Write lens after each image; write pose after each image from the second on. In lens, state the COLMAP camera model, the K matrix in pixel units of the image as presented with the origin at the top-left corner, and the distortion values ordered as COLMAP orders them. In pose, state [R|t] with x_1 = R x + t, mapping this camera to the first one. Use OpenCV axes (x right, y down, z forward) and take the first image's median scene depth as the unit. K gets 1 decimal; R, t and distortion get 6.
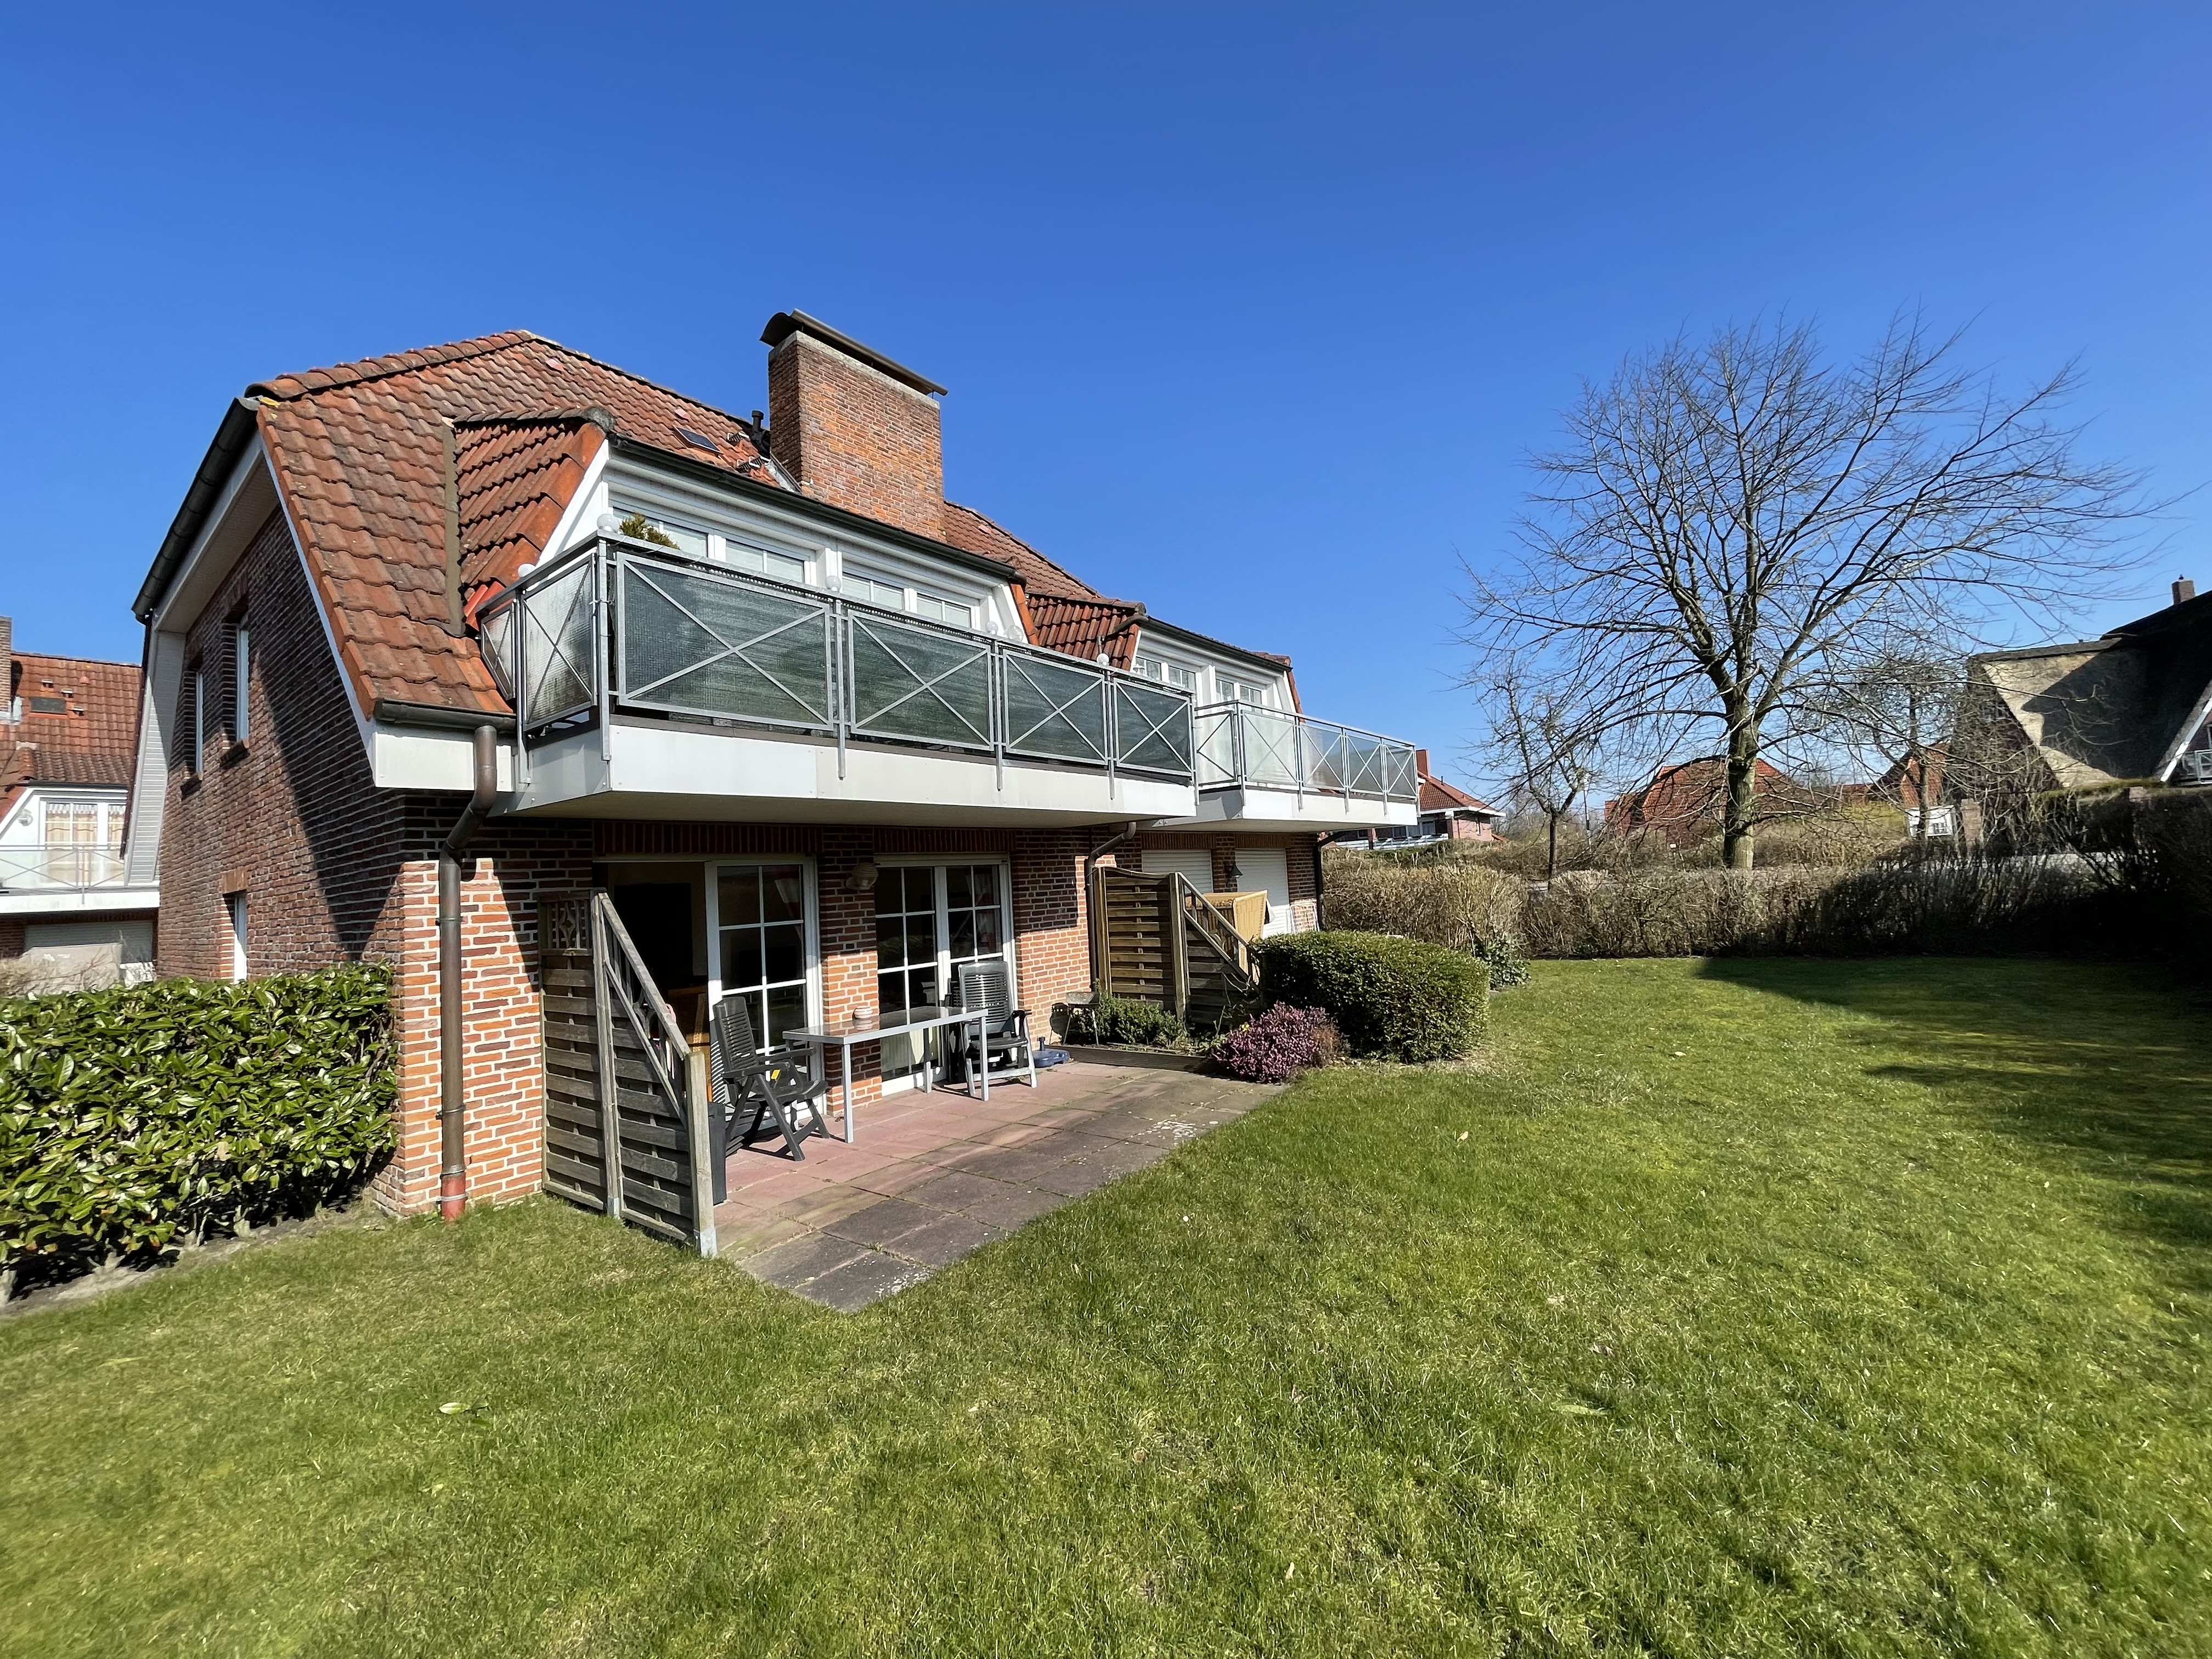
lens RADIAL K [[890.1, 0, 1106.0], [0, 890.1, 829.5], [0, 0, 1]] dist [-0.001379, 0.000306]
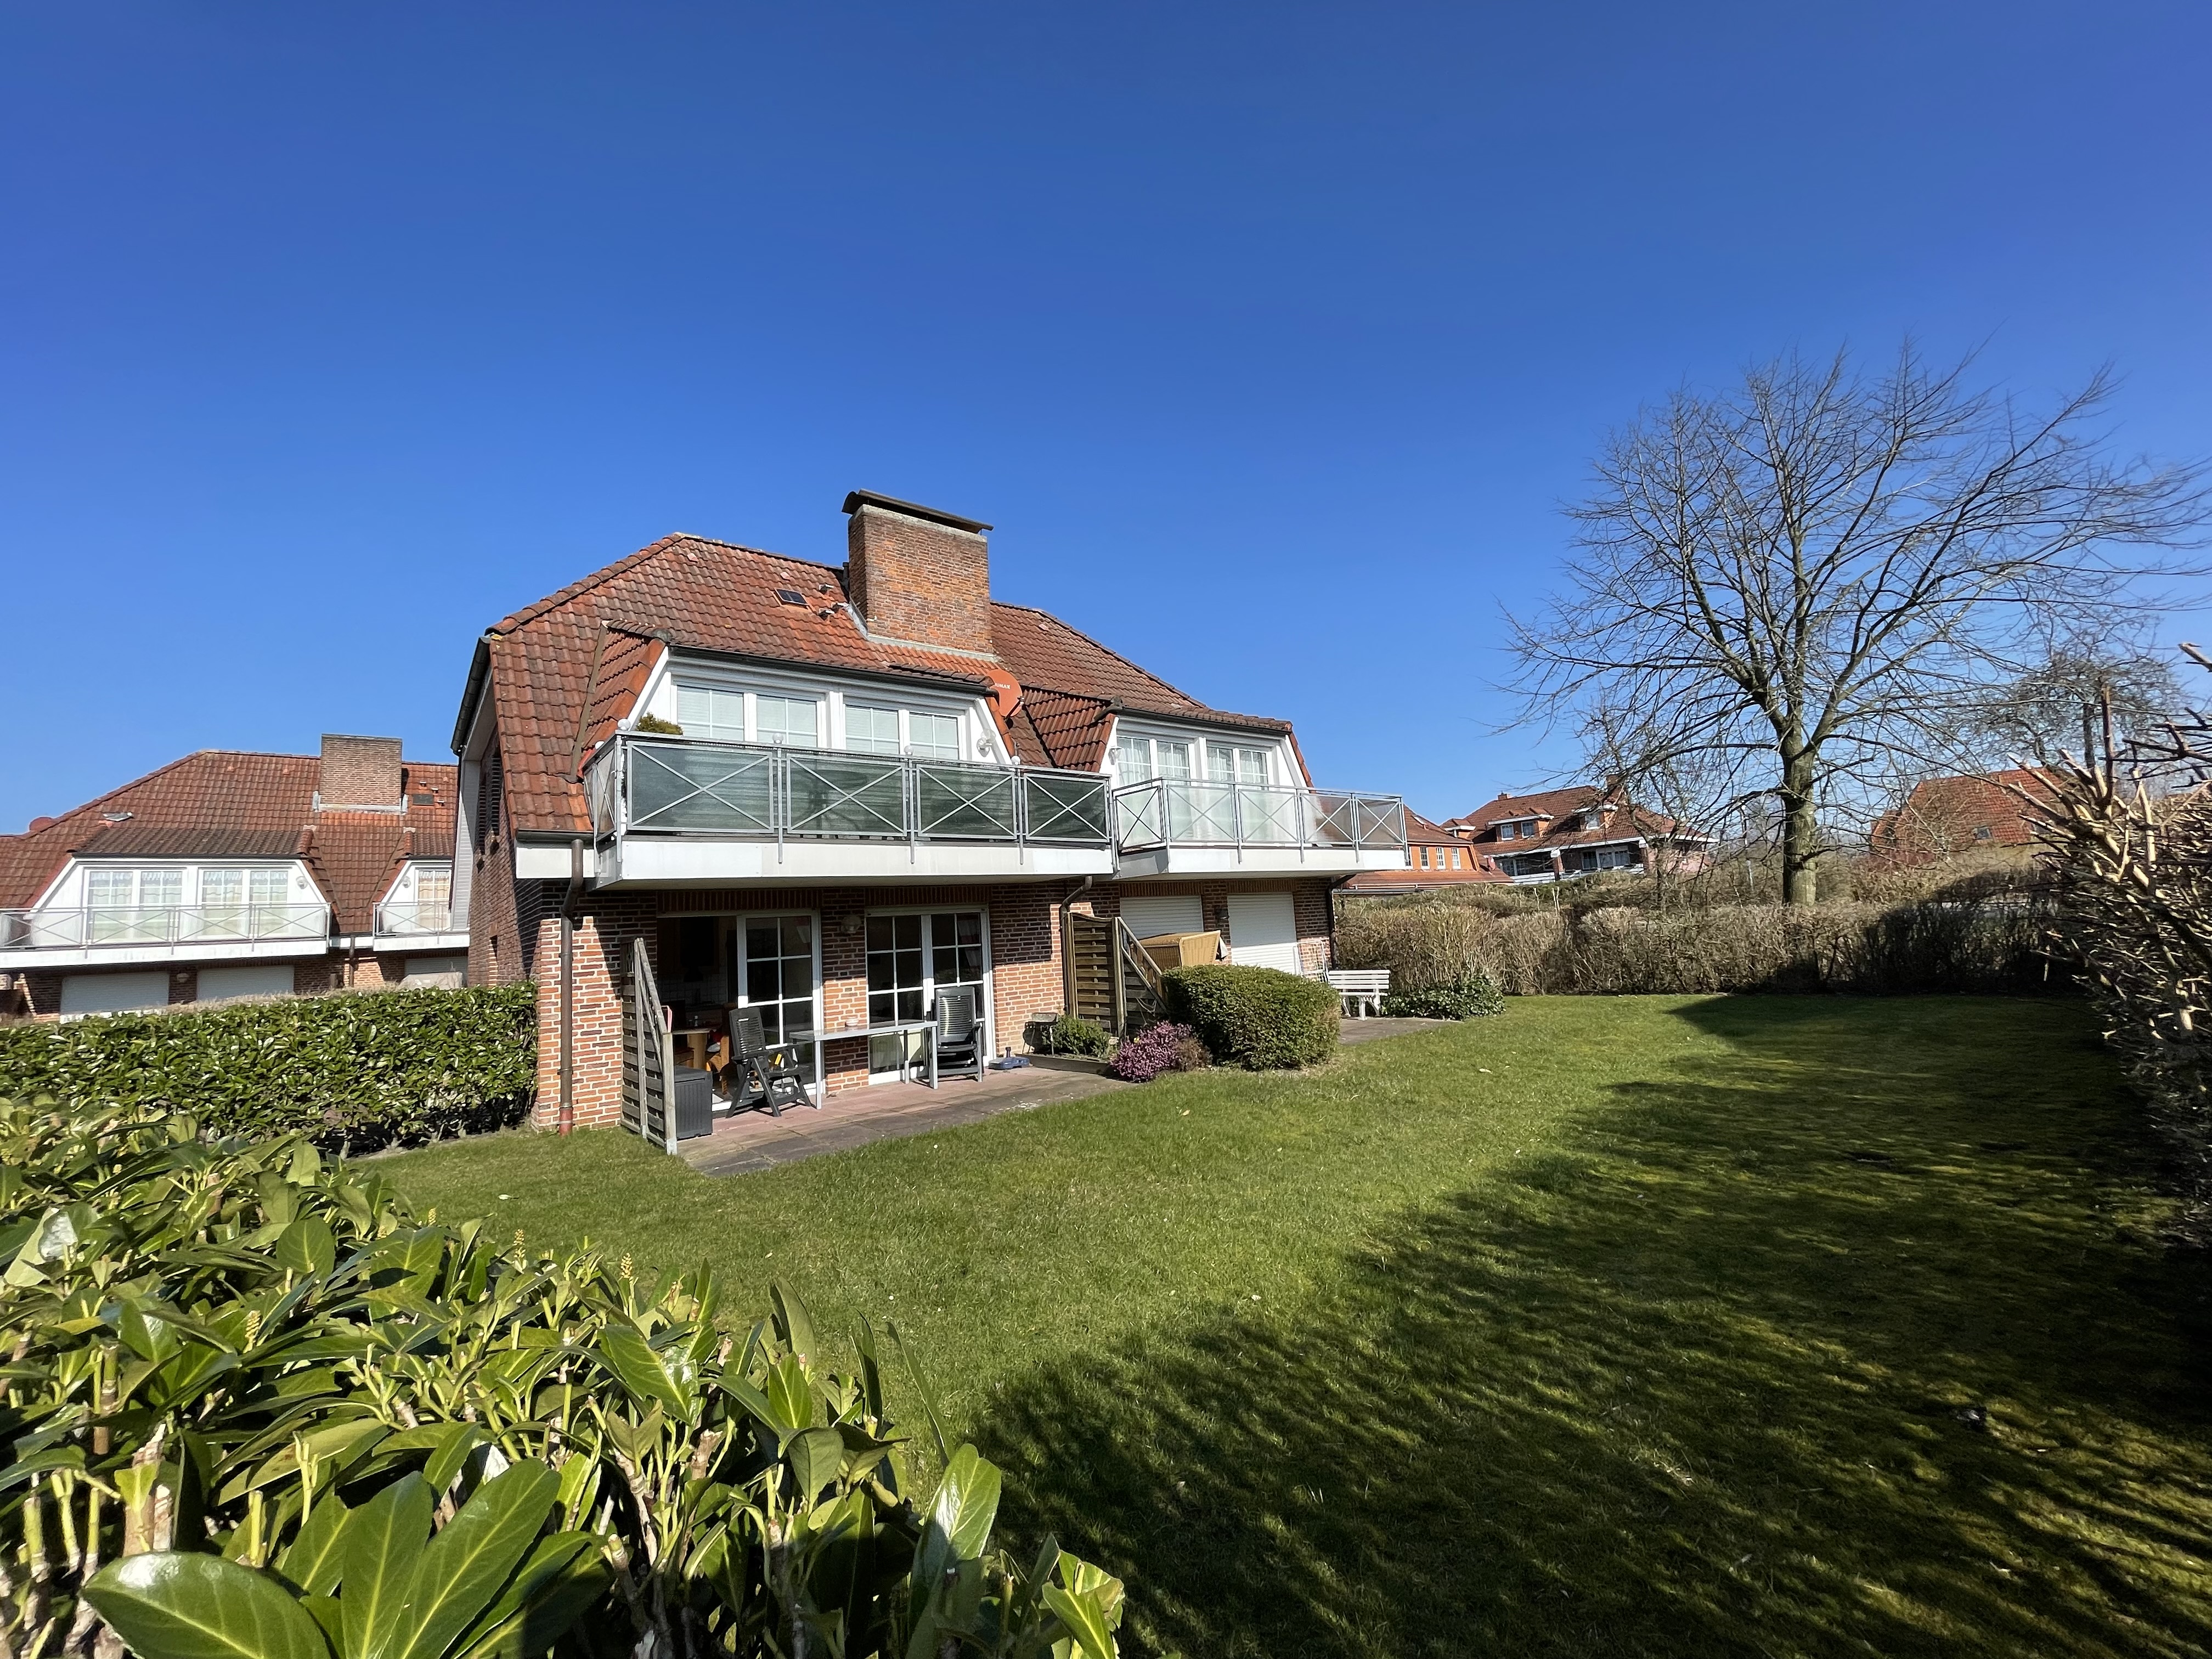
lens RADIAL K [[888.7, 0, 1106.0], [0, 888.7, 829.5], [0, 0, 1]] dist [-0.005278, -0.000389]
pose [[0.973289, -0.031633, -0.227393, 0.375589], [0.022285, 0.998802, -0.043560, -0.021864], [0.228499, 0.037329, 0.972828, -0.233850]]
